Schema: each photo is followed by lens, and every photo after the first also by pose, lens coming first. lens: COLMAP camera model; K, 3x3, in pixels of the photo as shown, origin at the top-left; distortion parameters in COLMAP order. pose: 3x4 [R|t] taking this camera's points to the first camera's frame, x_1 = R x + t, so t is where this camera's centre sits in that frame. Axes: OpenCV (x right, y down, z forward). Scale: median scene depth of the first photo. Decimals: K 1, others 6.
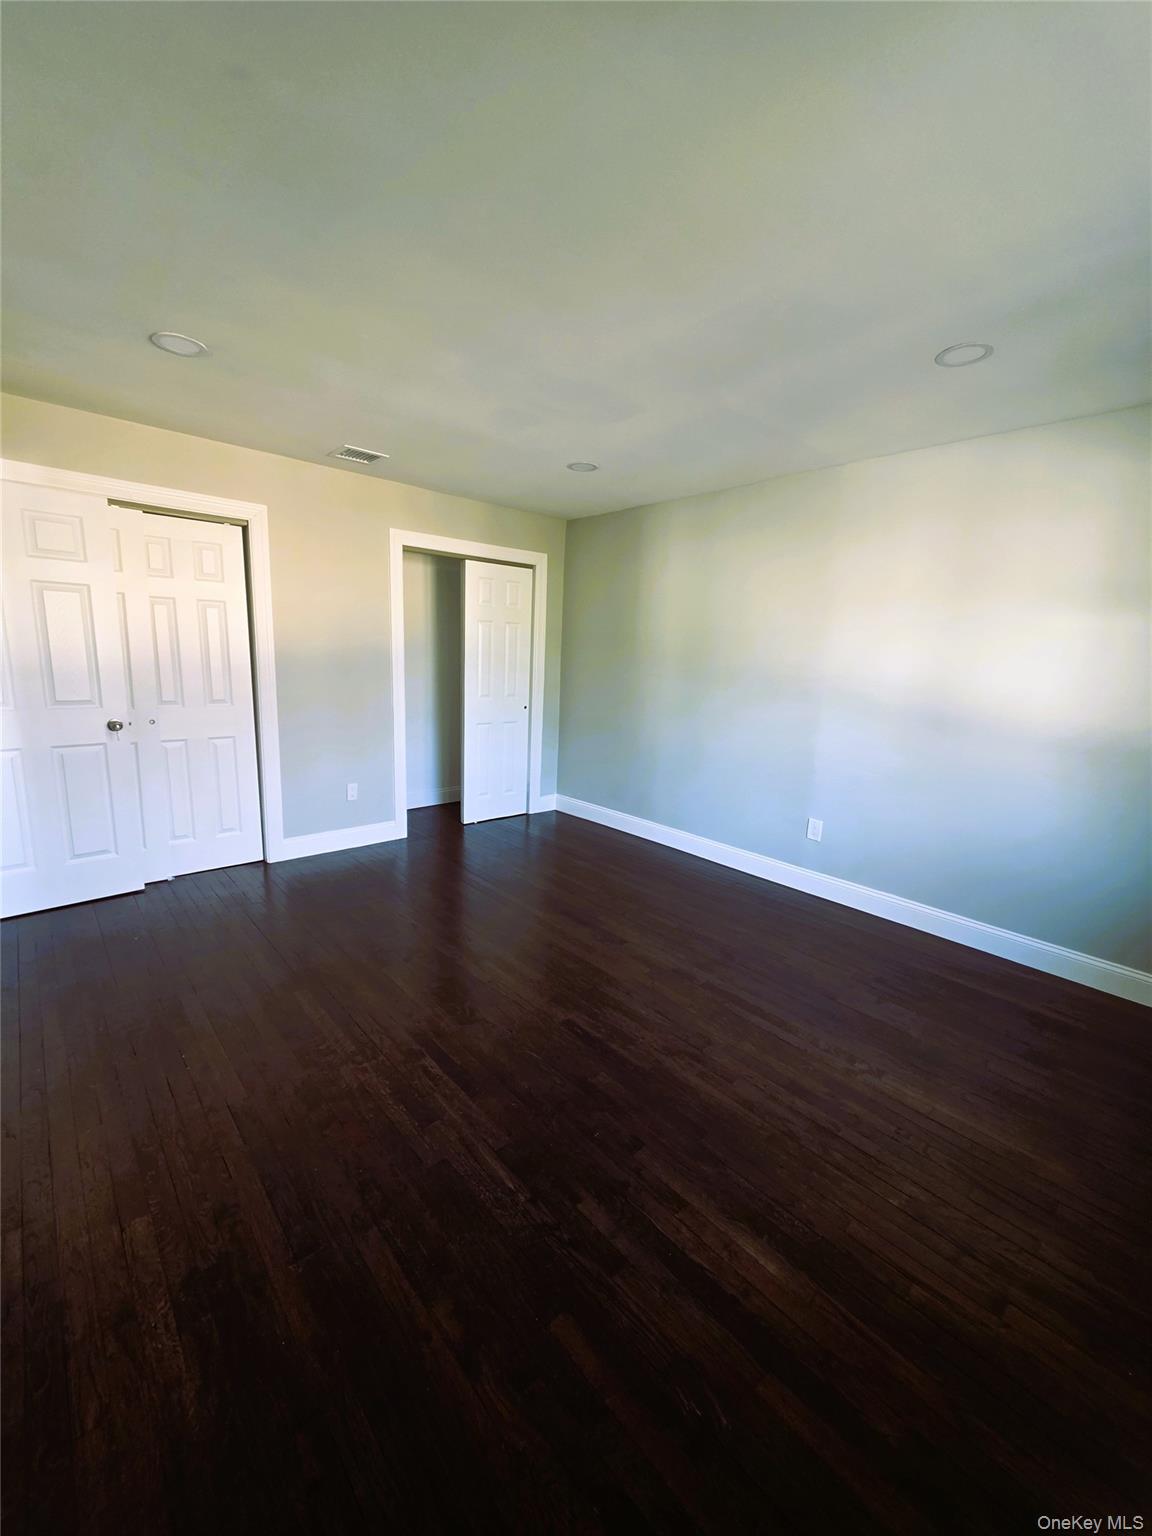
lens RADIAL K [[611.8, 0, 576.7], [0, 611.8, 762.5], [0, 0, 1]] dist [0.000696, 0.000054]
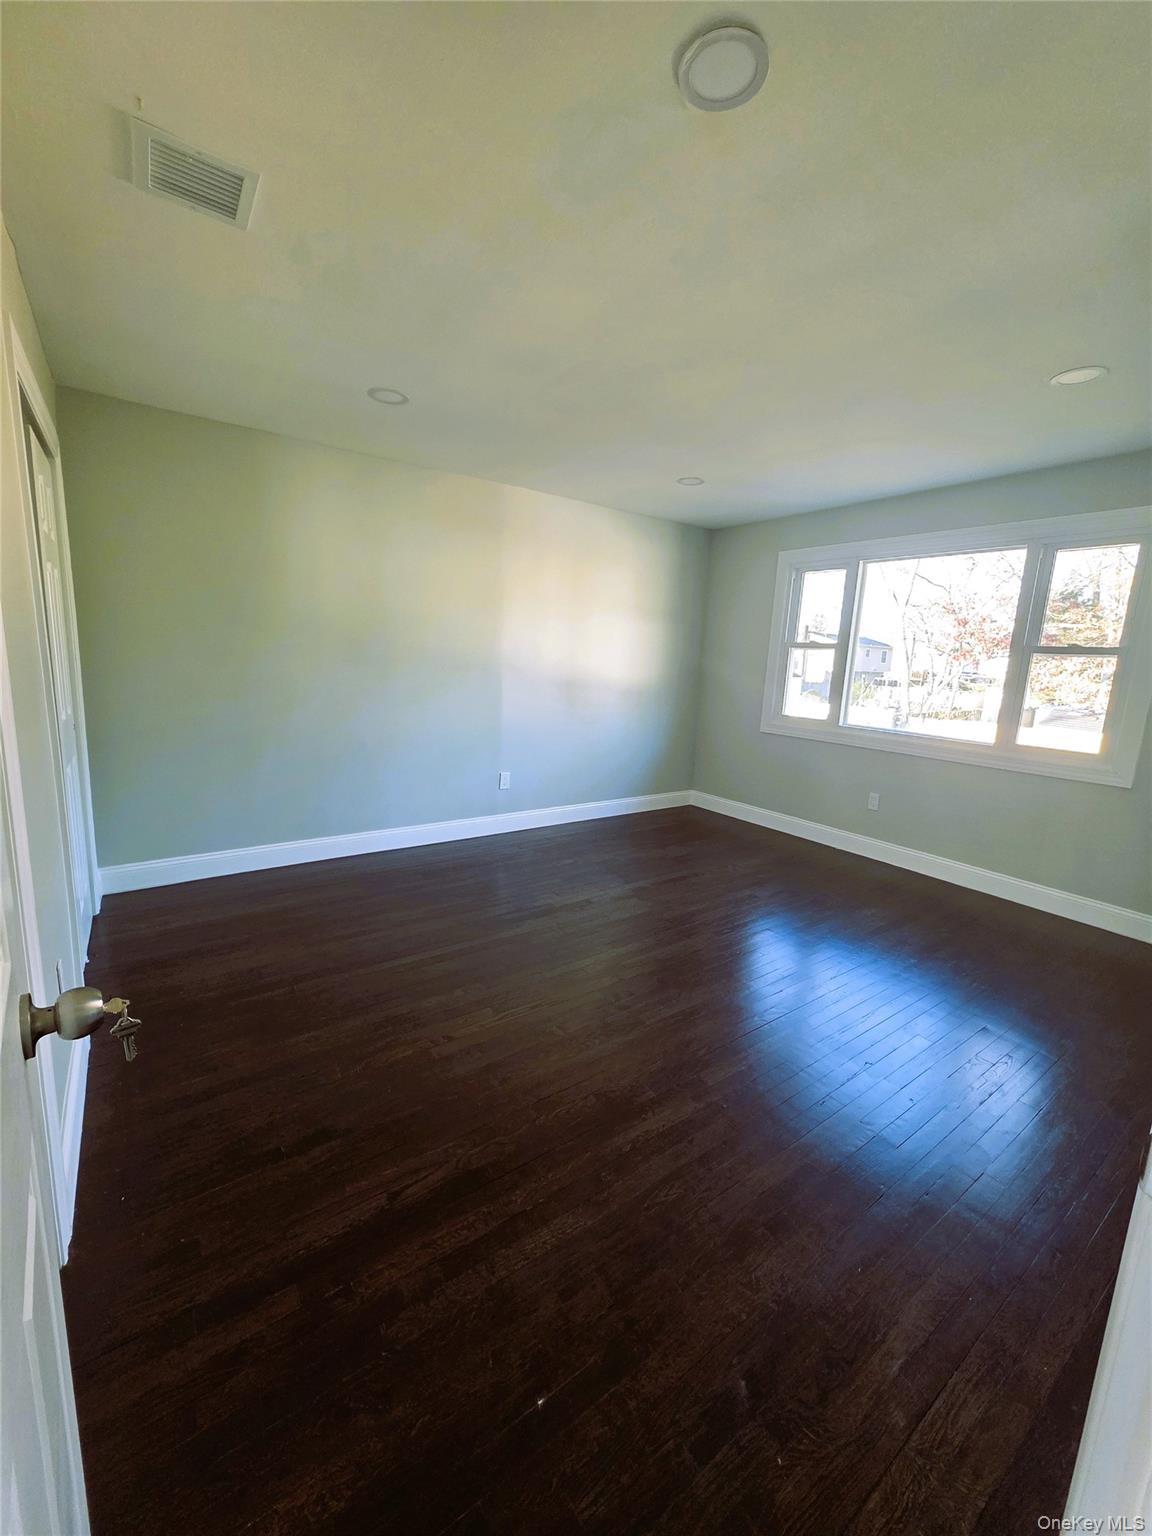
lens RADIAL K [[611.8, 0, 576.7], [0, 611.8, 762.5], [0, 0, 1]] dist [0.000696, 0.000054]
pose [[0.124301, -0.205519, 0.970727, -0.866170], [0.149481, 0.971028, 0.186441, -0.147526], [-0.980920, 0.121930, 0.151421, 0.742896]]
